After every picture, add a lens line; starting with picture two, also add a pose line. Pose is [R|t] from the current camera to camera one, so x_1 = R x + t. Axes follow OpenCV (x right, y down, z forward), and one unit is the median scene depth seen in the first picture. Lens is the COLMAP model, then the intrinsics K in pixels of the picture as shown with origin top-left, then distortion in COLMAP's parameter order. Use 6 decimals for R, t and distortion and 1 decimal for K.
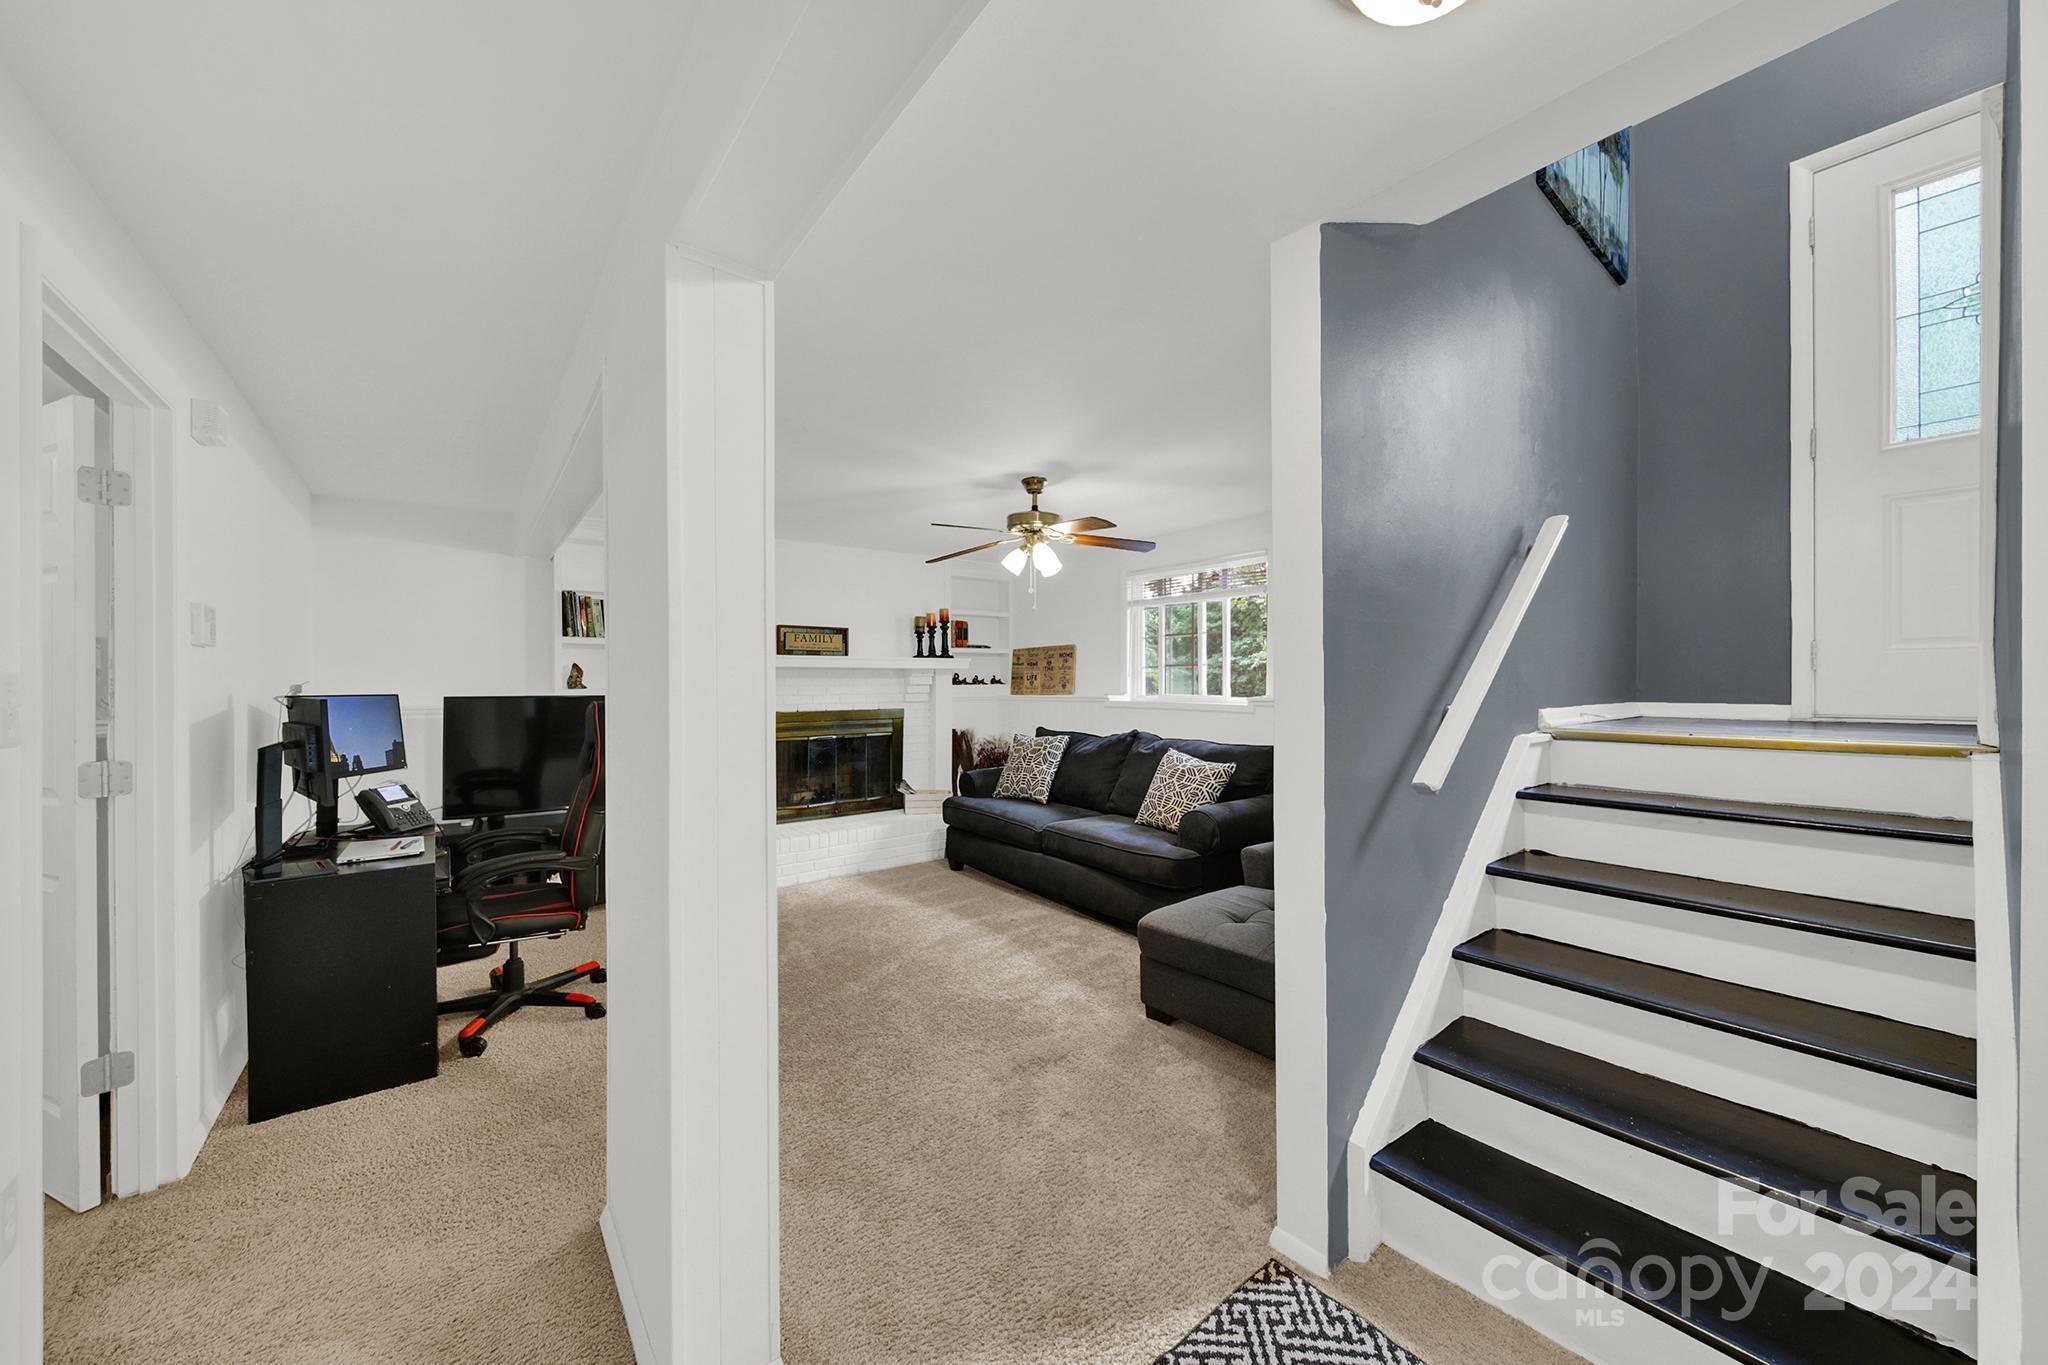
lens RADIAL K [[741.1, 0, 1018.8], [0, 741.1, 684.1], [0, 0, 1]] dist [-0.001820, -0.000179]
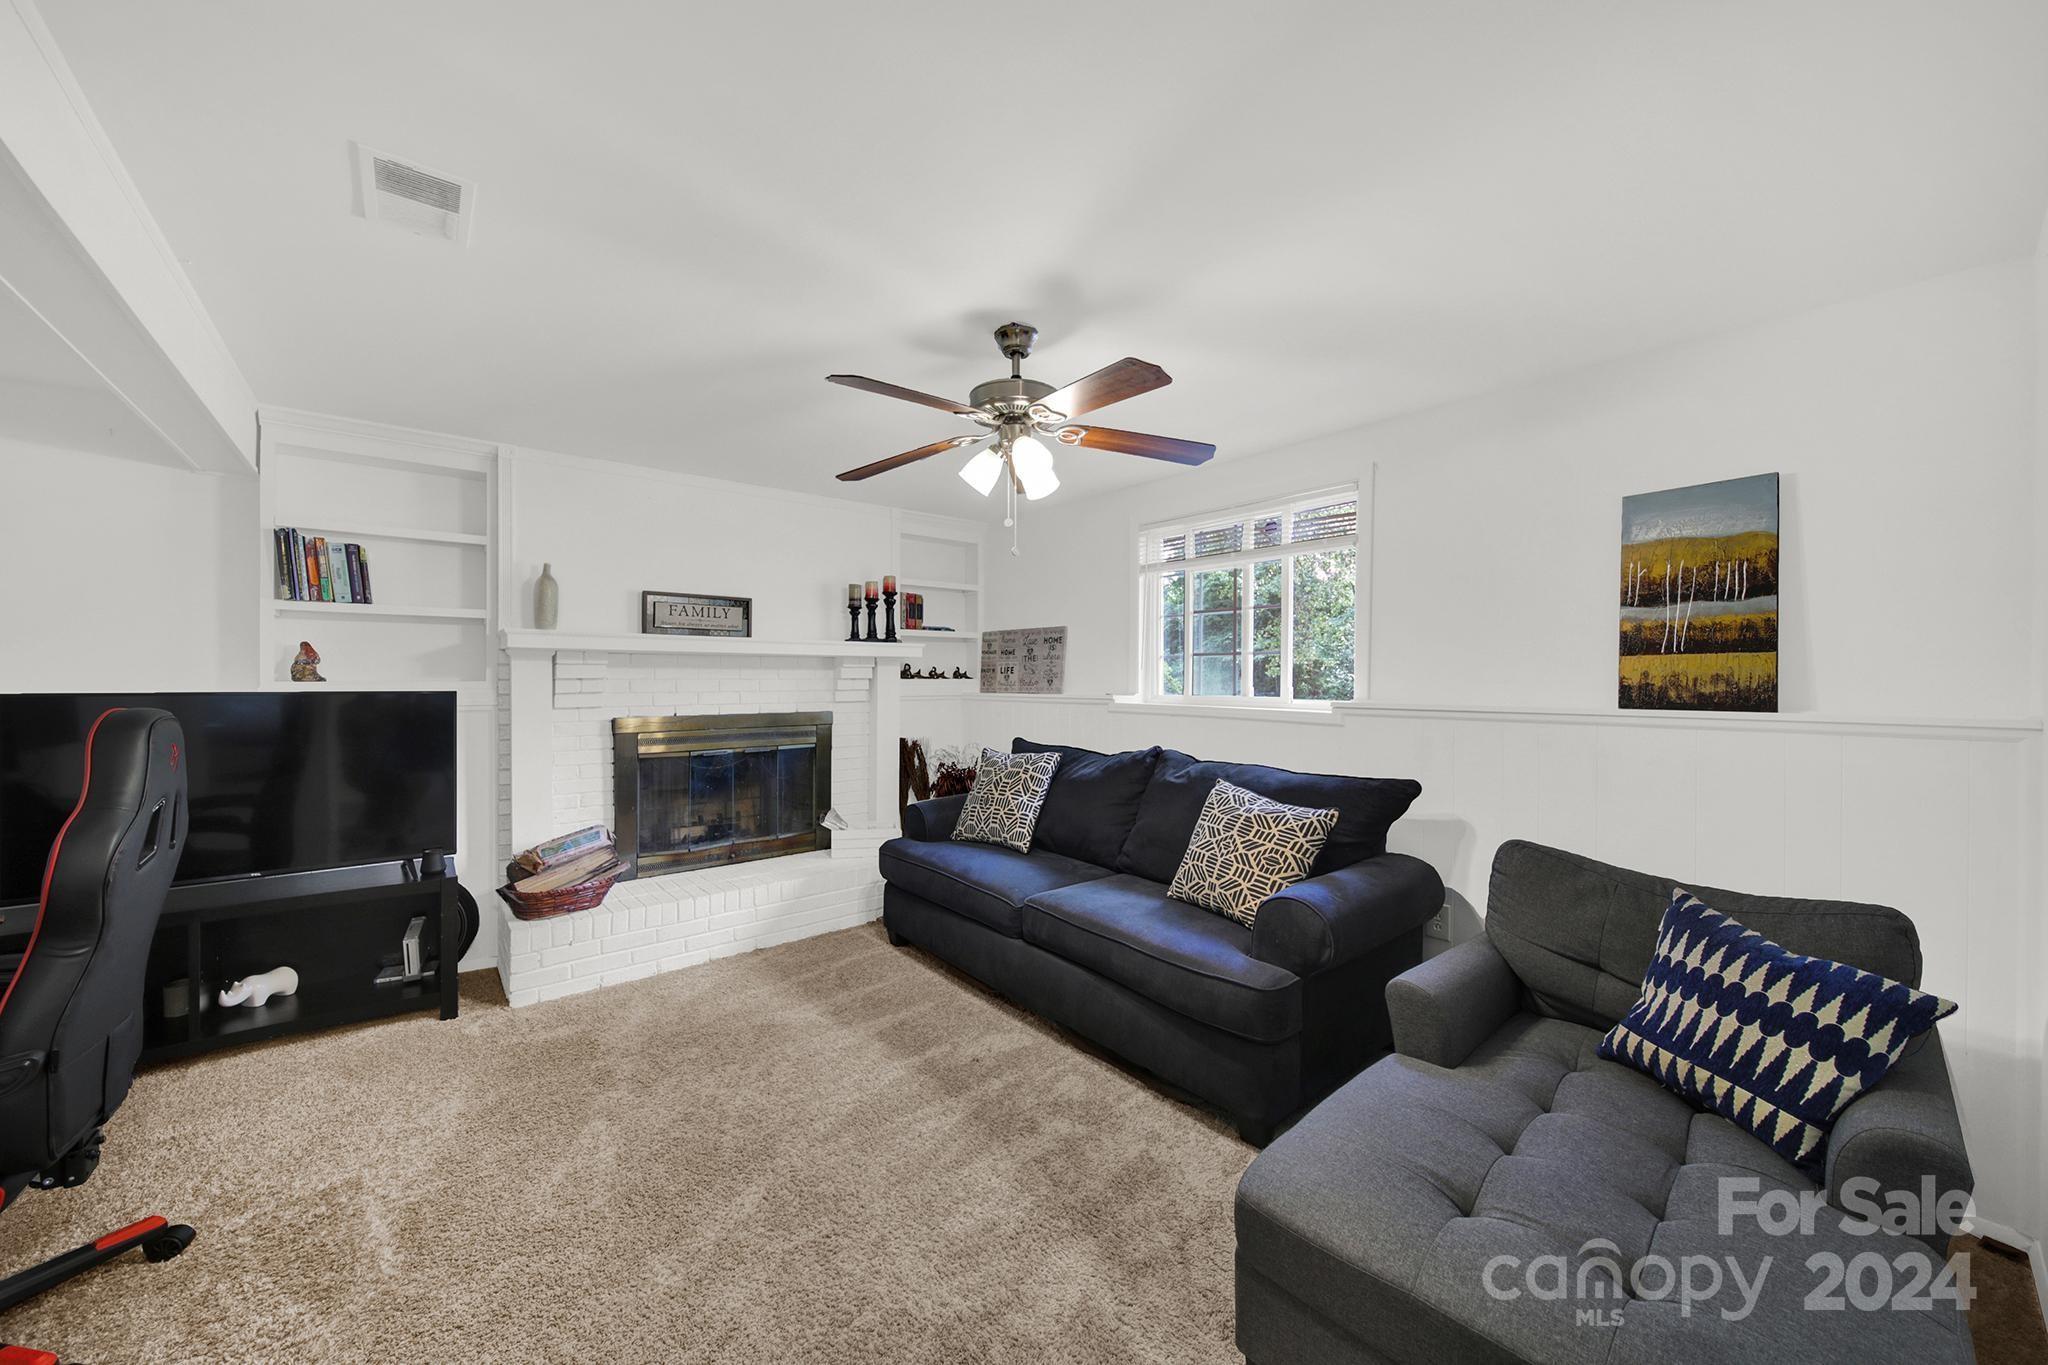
lens RADIAL K [[732.1, 0, 1016.7], [0, 732.1, 683.4], [0, 0, 1]] dist [-0.001648, -0.000398]
pose [[0.999436, 0.006421, 0.032975, 0.003224], [-0.006675, 0.999949, 0.007595, -0.001180], [-0.032925, -0.007811, 0.999427, 0.308930]]
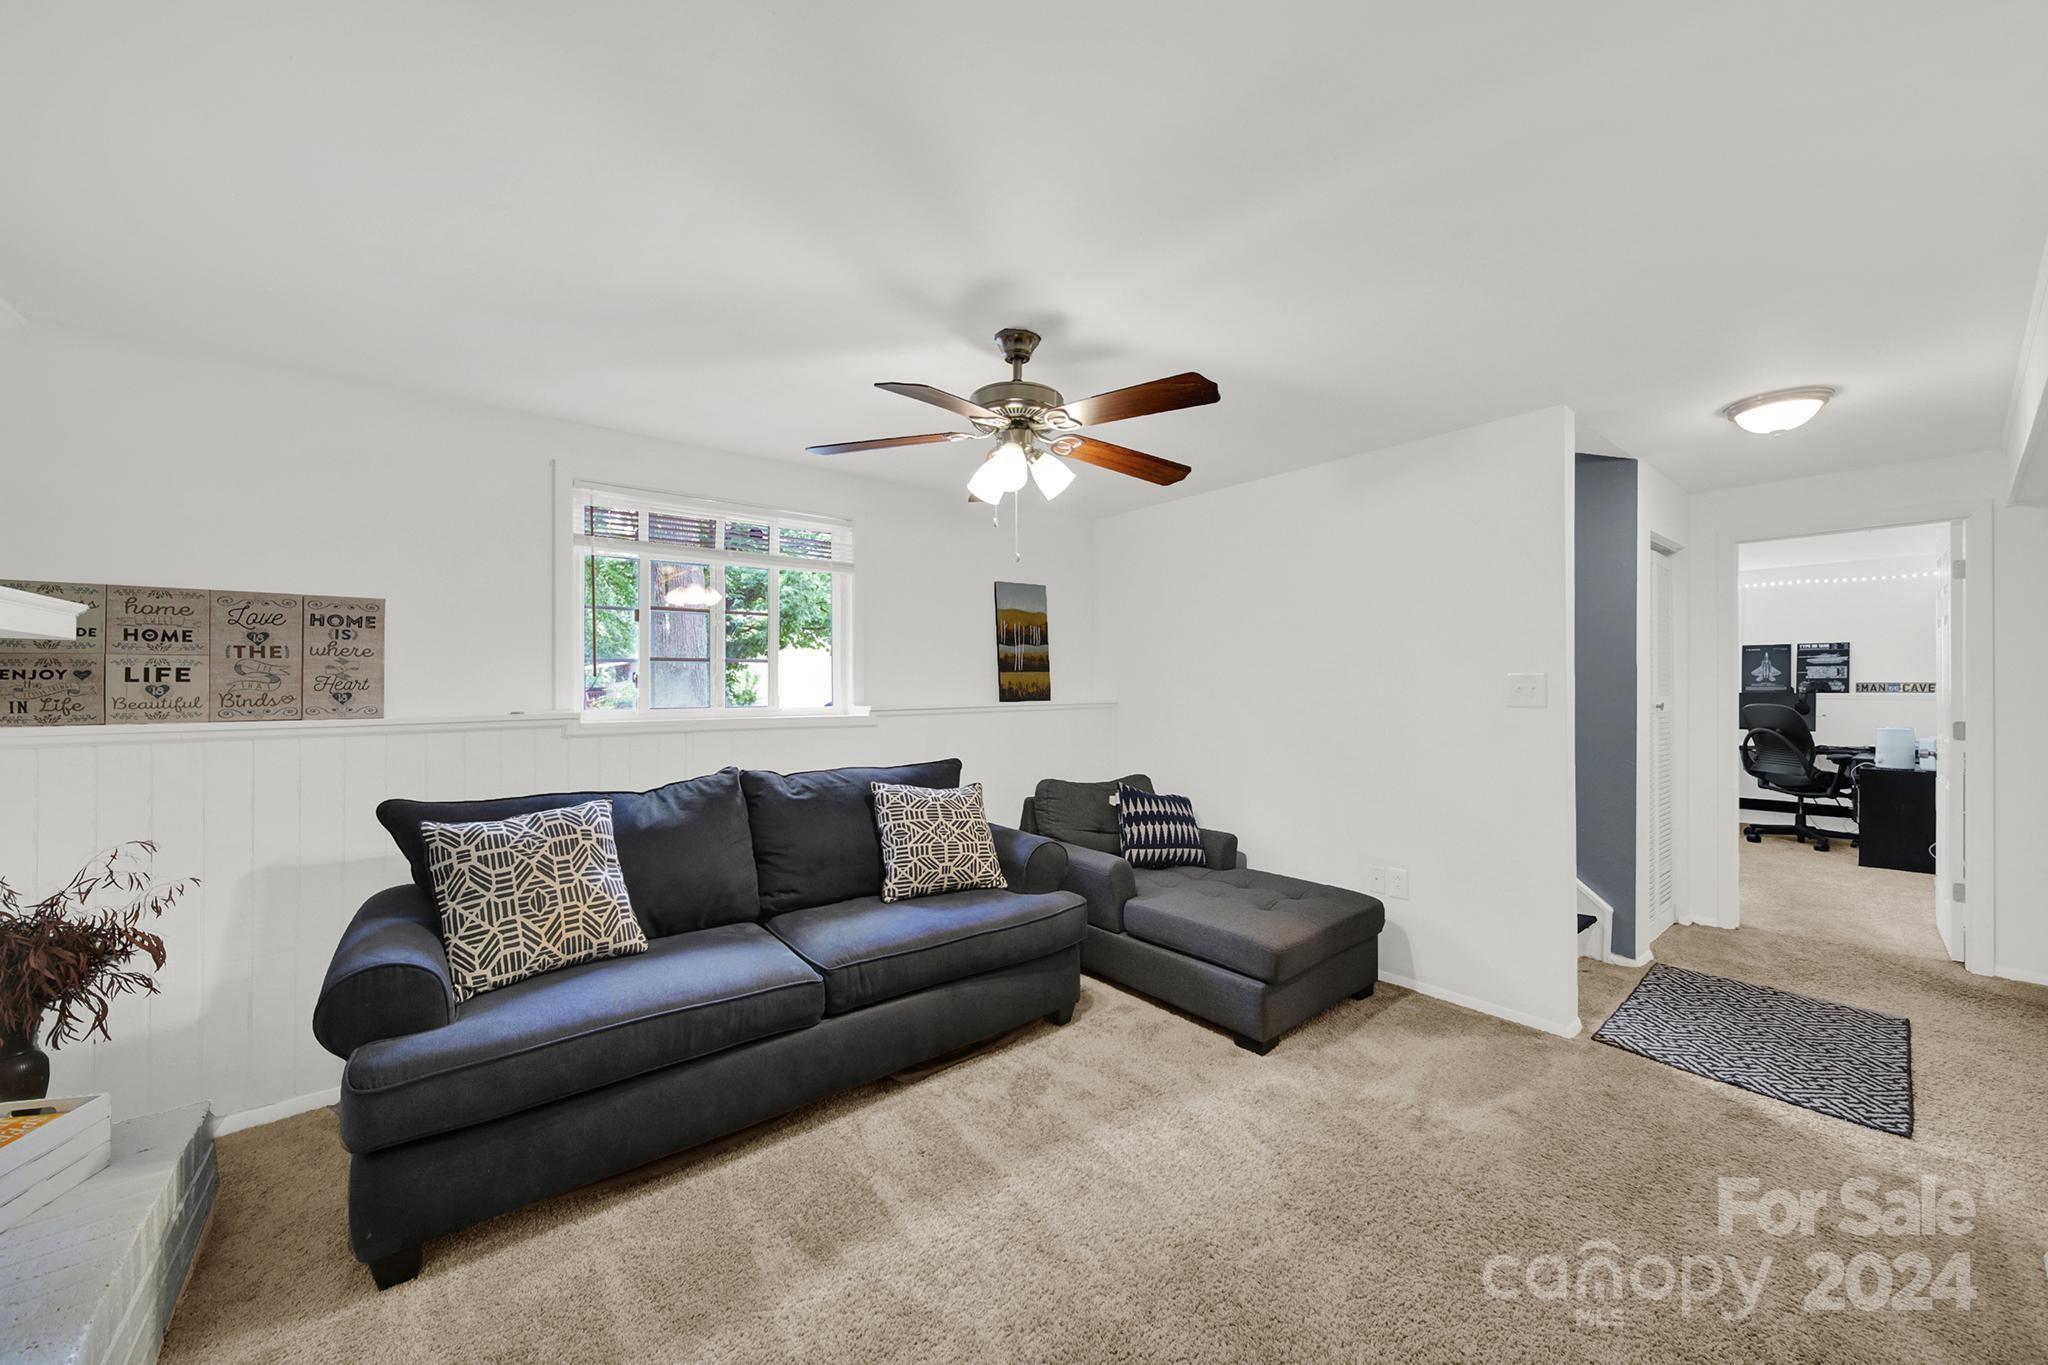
lens RADIAL K [[732.1, 0, 1016.7], [0, 732.1, 683.4], [0, 0, 1]] dist [-0.001648, -0.000398]
pose [[-0.007408, 0.005038, 0.999960, -0.407927], [0.005143, 0.999974, -0.005000, -0.000842], [-0.999959, 0.005106, -0.007433, 0.744255]]
